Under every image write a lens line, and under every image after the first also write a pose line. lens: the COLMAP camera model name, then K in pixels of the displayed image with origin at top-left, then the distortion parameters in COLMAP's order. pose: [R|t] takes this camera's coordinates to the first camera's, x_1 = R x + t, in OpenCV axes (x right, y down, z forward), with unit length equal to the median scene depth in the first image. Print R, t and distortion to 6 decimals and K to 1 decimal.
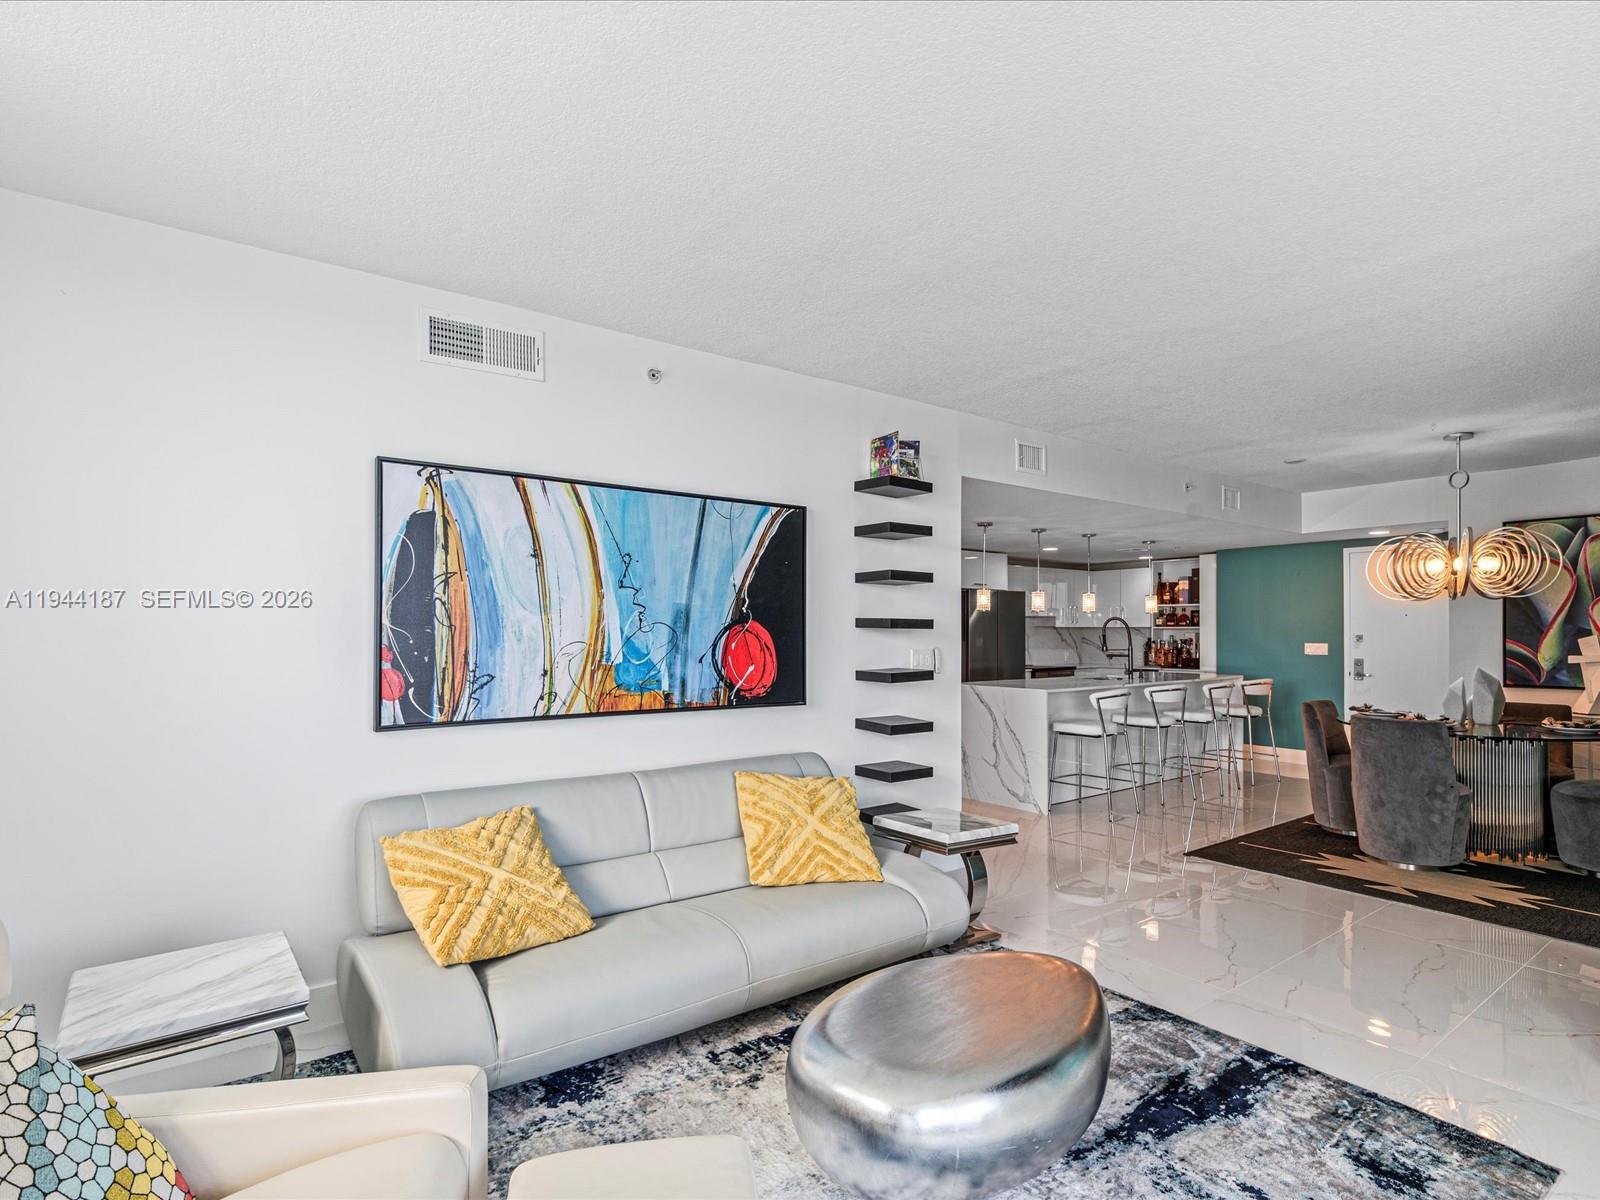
lens RADIAL K [[819.2, 0, 802.0], [0, 819.2, 636.5], [0, 0, 1]] dist [0.002190, 0.001022]
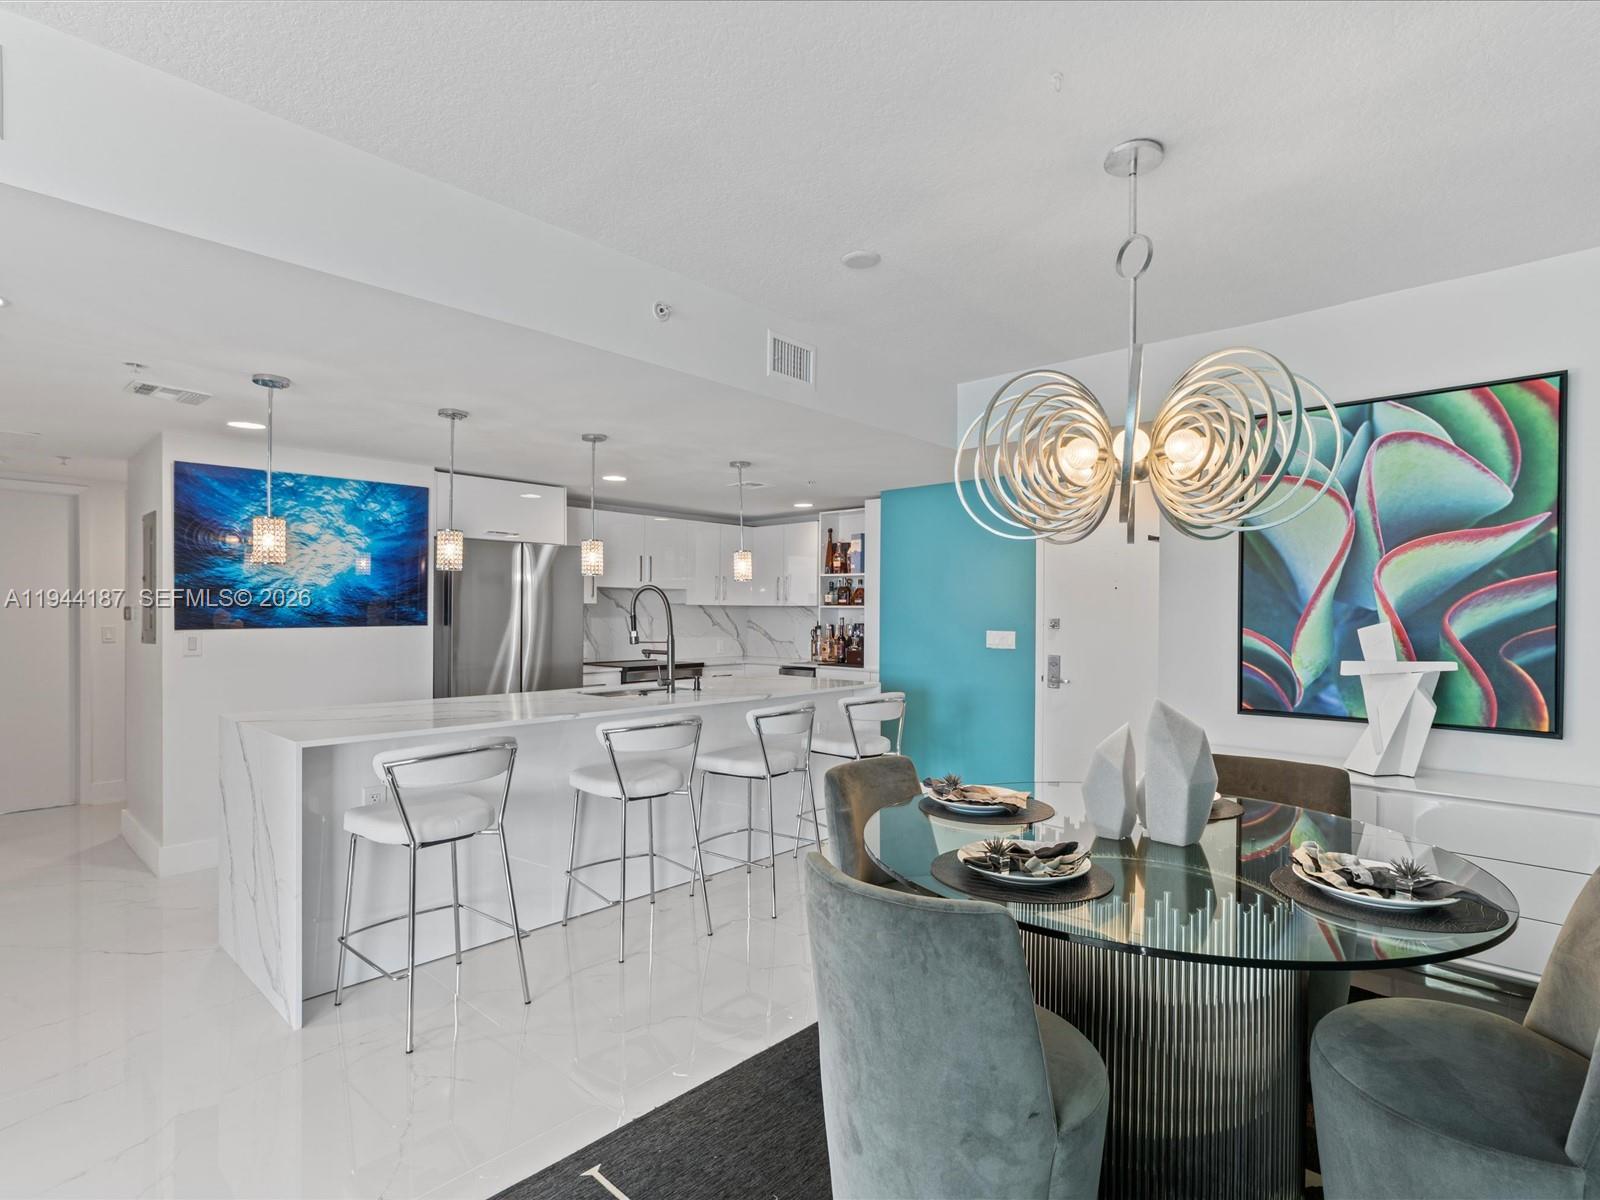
lens RADIAL K [[813.3, 0, 797.9], [0, 813.3, 623.0], [0, 0, 1]] dist [0.001471, 0.000559]
pose [[0.984485, 0.002600, 0.175449, 0.363398], [-0.003917, 0.999967, 0.007160, -0.002275], [-0.175424, -0.007736, 0.984463, 0.399303]]
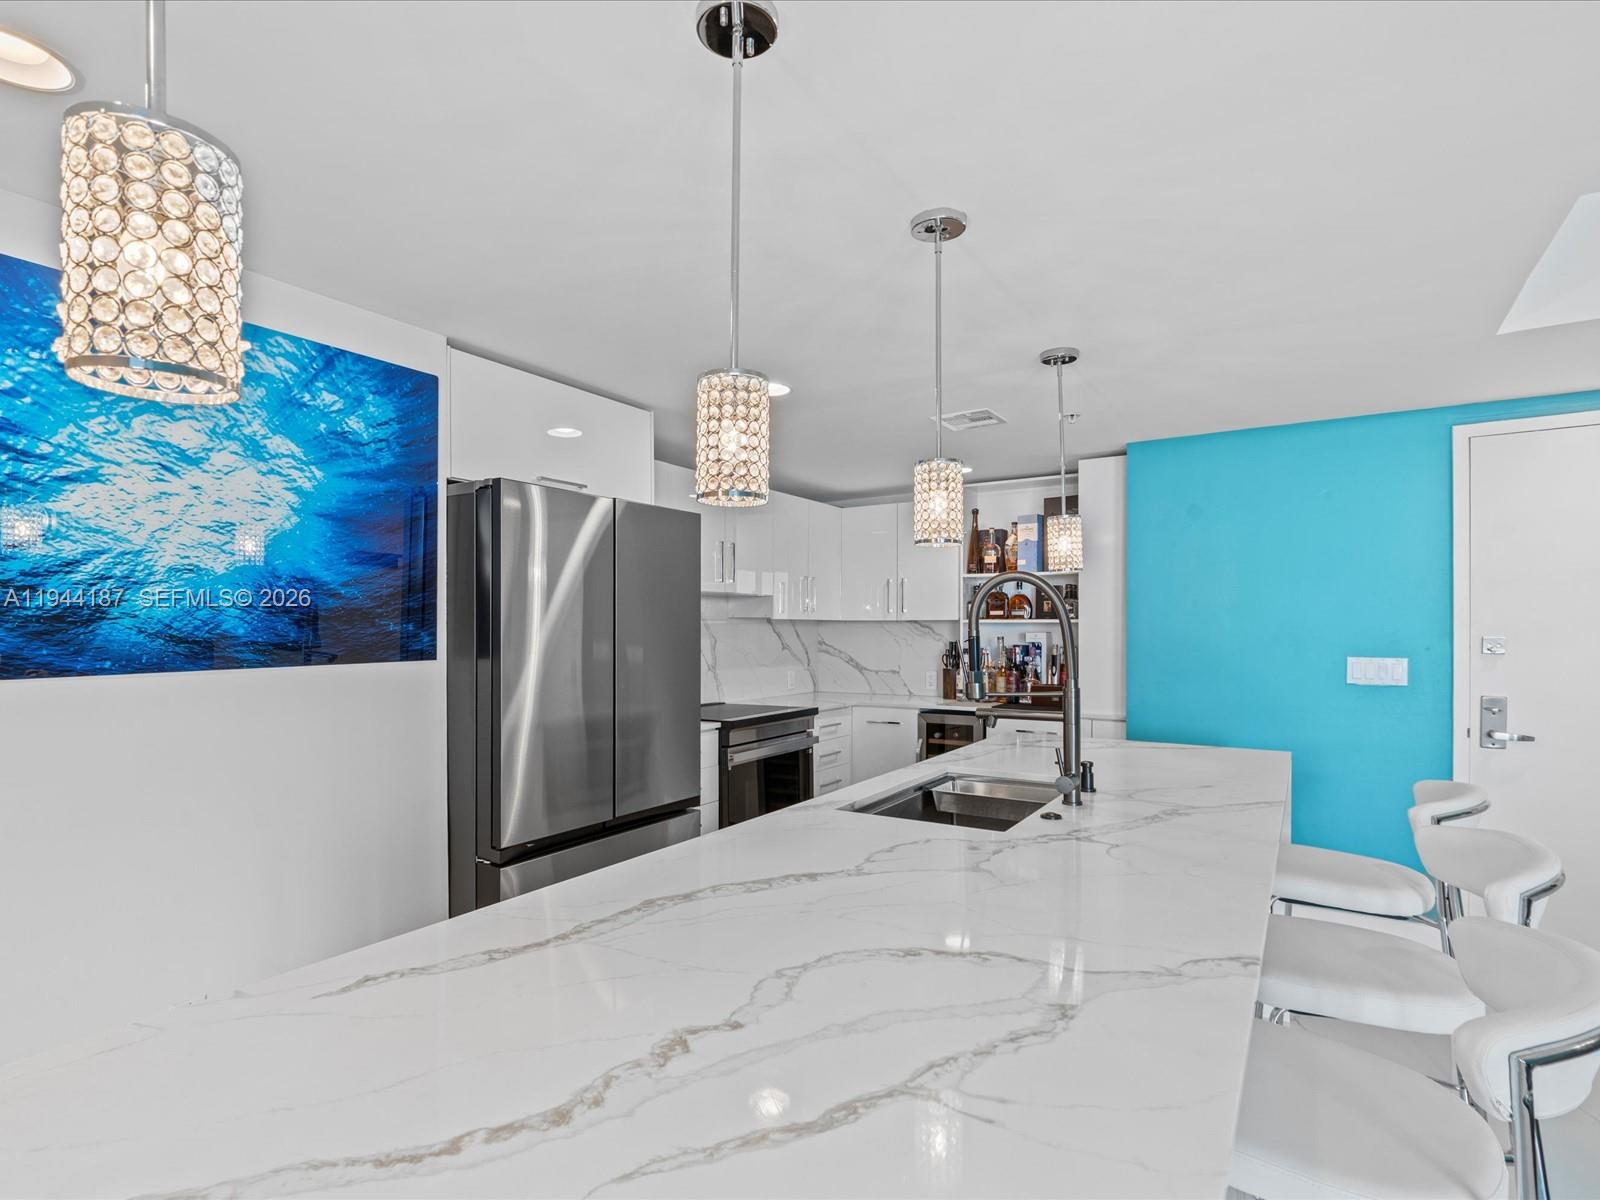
lens RADIAL K [[819.2, 0, 802.0], [0, 819.2, 636.5], [0, 0, 1]] dist [0.002190, 0.001022]
pose [[0.933735, -0.002600, 0.357956, 0.208632], [0.001666, 0.999994, 0.002917, -0.004260], [-0.357962, -0.002127, 0.933734, 0.734585]]
